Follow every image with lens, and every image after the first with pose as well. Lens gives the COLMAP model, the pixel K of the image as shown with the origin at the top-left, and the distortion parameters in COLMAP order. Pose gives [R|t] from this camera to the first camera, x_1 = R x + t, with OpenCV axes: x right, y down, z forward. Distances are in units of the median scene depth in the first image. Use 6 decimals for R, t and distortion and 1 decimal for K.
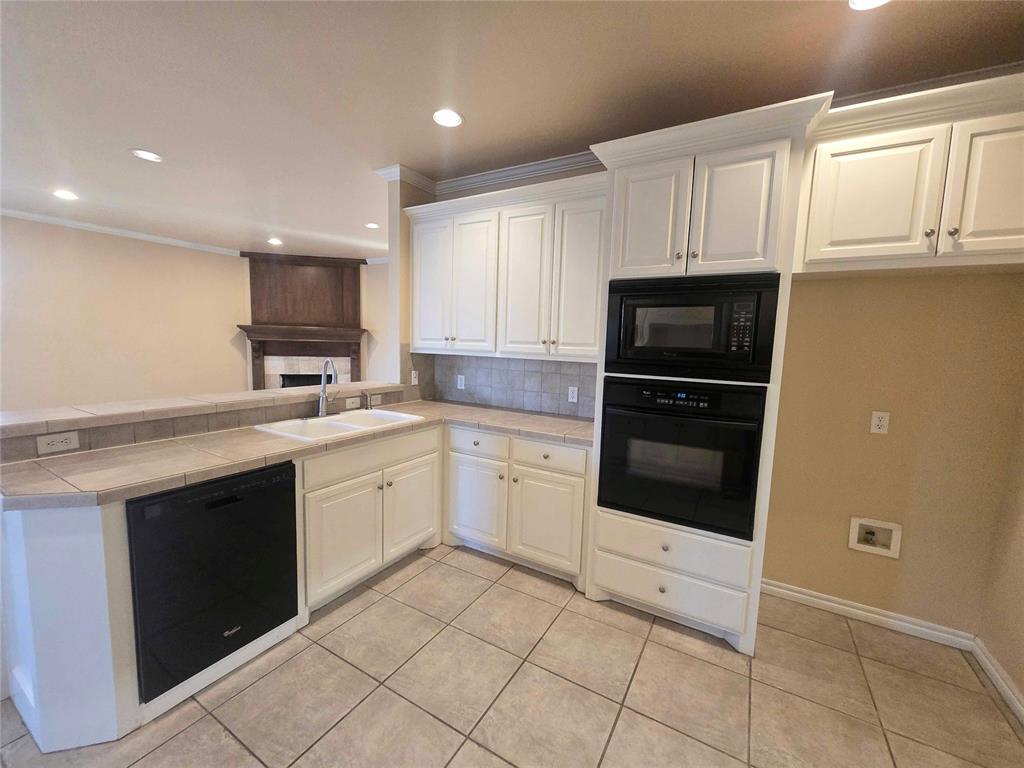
lens RADIAL K [[420.8, 0, 510.7], [0, 420.8, 386.1], [0, 0, 1]] dist [-0.001089, 0.000543]
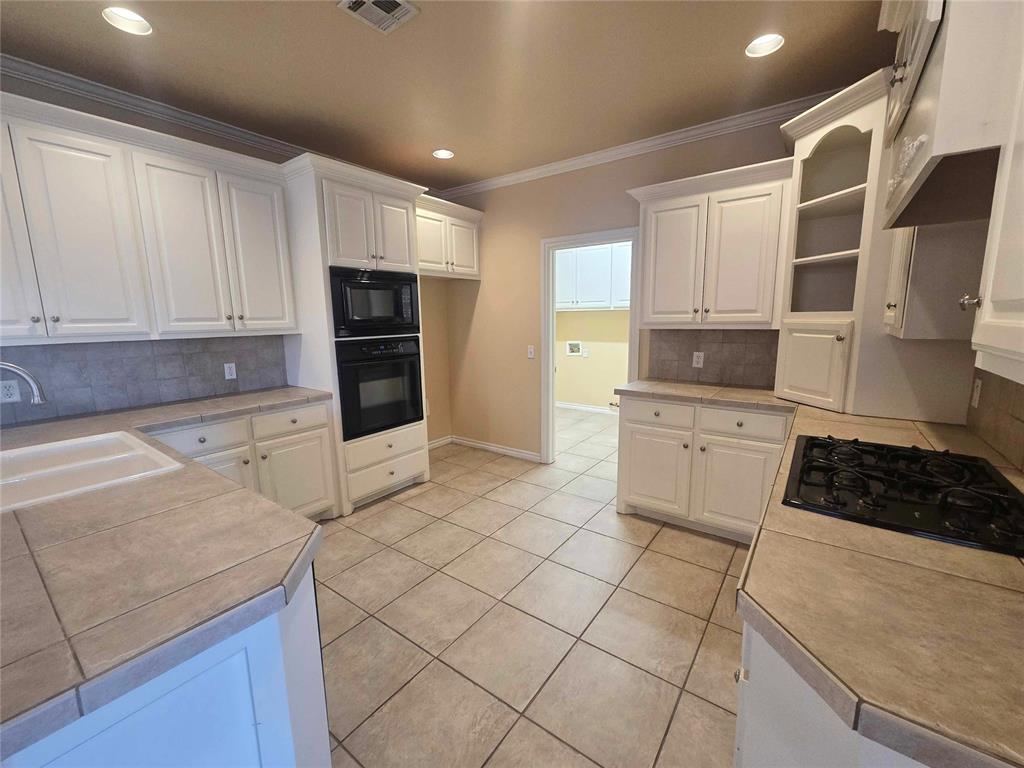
lens RADIAL K [[420.8, 0, 513.3], [0, 420.8, 385.9], [0, 0, 1]] dist [-0.001089, 0.000543]
pose [[0.091131, -0.195080, 0.976544, -0.910188], [0.126771, 0.974919, 0.182925, -0.051142], [-0.987737, 0.107127, 0.113576, 0.294856]]
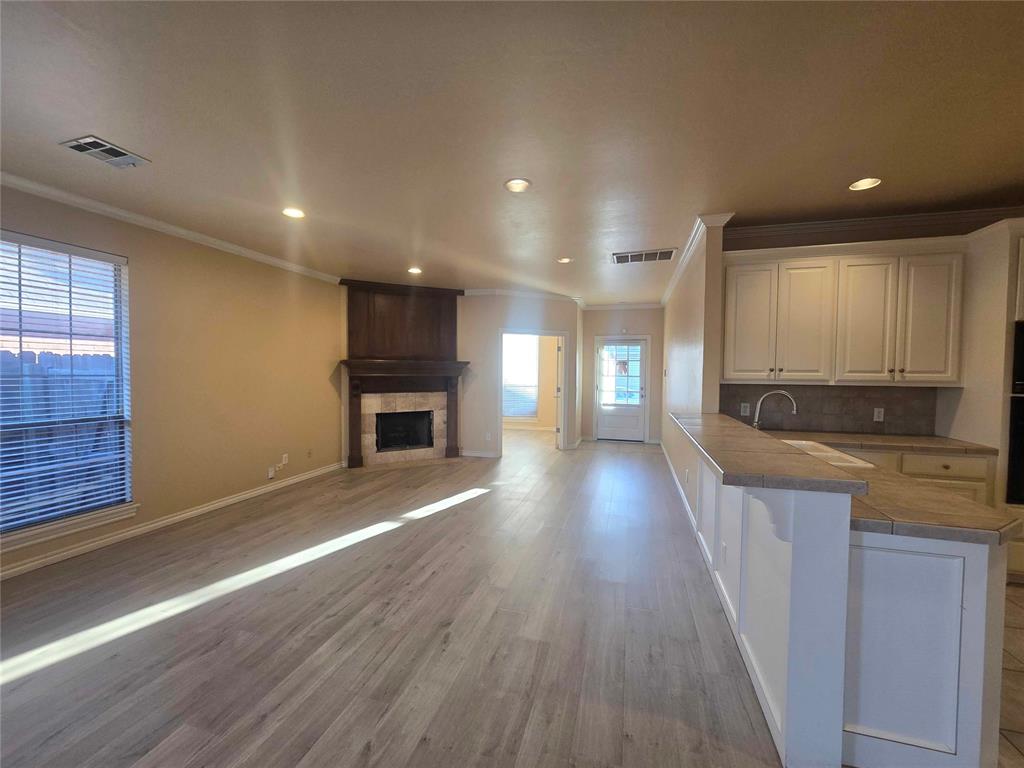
lens RADIAL K [[420.8, 0, 507.3], [0, 420.8, 385.5], [0, 0, 1]] dist [-0.001089, 0.000543]
pose [[0.967210, -0.032379, 0.251907, -1.382190], [0.049506, 0.996851, -0.061949, -0.048229], [-0.249107, 0.072389, 0.965767, 0.146834]]
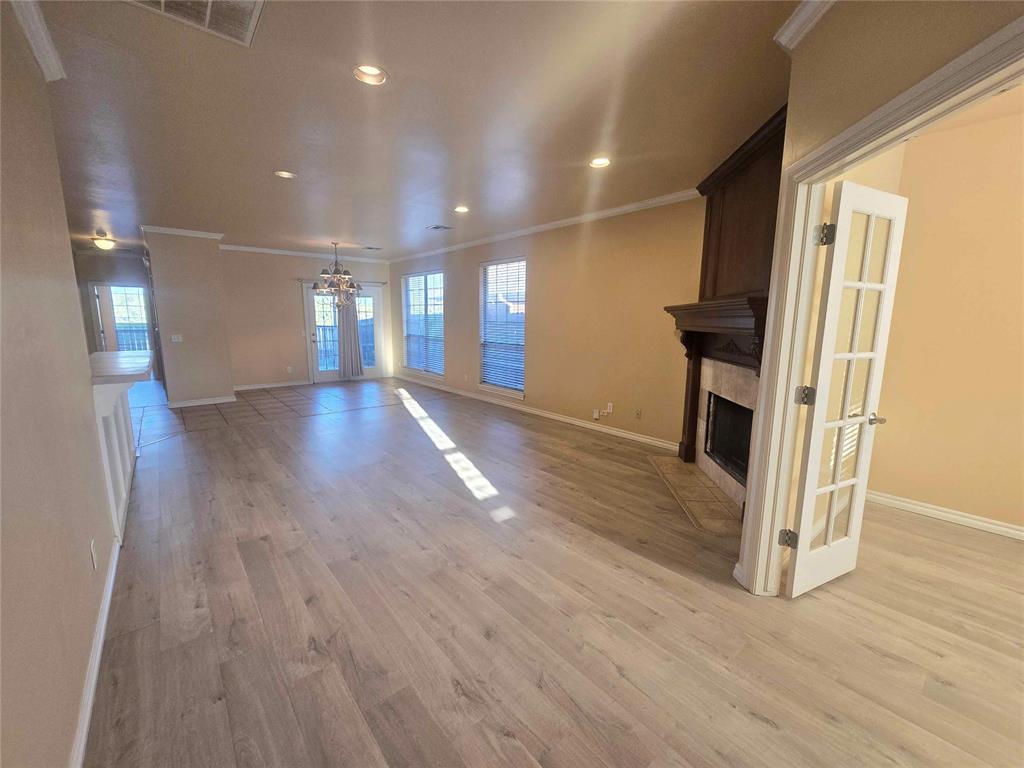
lens RADIAL K [[420.8, 0, 508.1], [0, 420.8, 383.9], [0, 0, 1]] dist [-0.001089, 0.000543]
pose [[-0.338480, 0.110095, -0.934511, 0.179592], [-0.122037, 0.979608, 0.159609, -0.259566], [0.933026, 0.168070, -0.318142, 2.554974]]
